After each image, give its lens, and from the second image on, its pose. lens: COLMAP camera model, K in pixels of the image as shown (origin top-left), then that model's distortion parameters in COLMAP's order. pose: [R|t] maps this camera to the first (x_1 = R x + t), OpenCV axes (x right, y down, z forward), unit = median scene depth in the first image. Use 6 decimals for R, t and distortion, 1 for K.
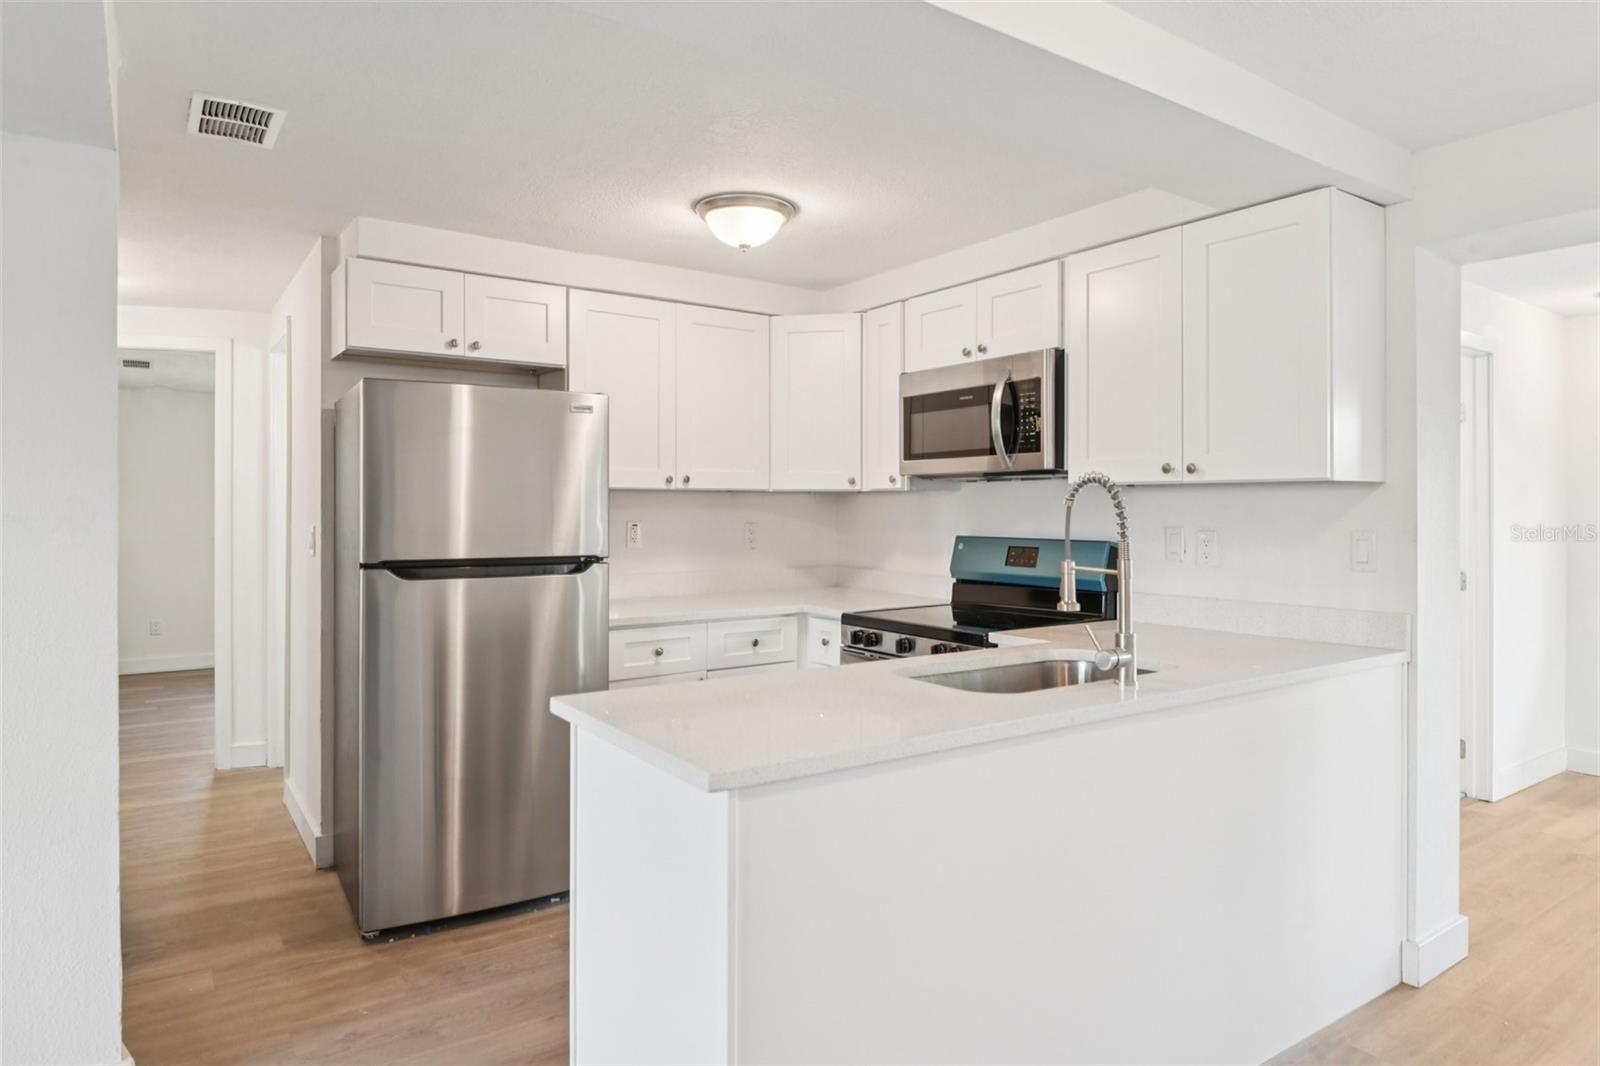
lens RADIAL K [[964.3, 0, 799.4], [0, 964.3, 503.5], [0, 0, 1]] dist [-0.022140, -0.001125]
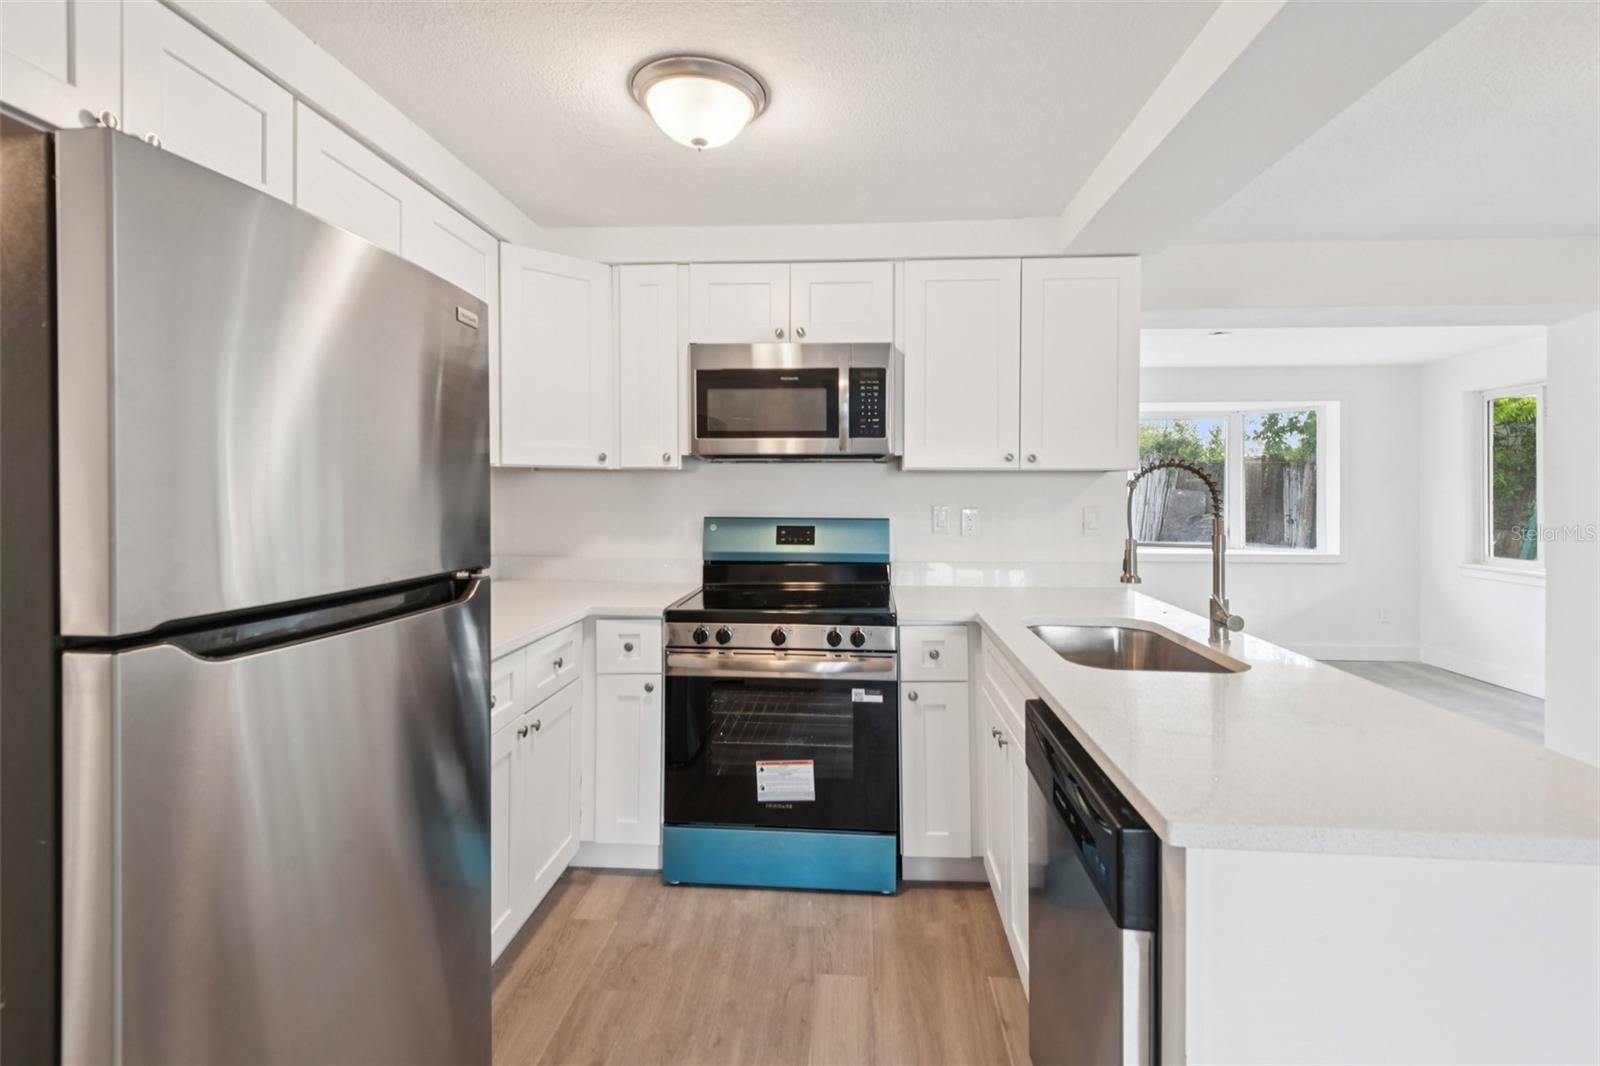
lens RADIAL K [[743.4, 0, 813.6], [0, 743.4, 498.7], [0, 0, 1]] dist [0.036693, -0.002917]
pose [[0.614087, -0.015846, 0.789079, -0.401476], [-0.006501, 0.999663, 0.025134, -0.005248], [-0.789211, -0.020564, 0.613777, 0.482307]]
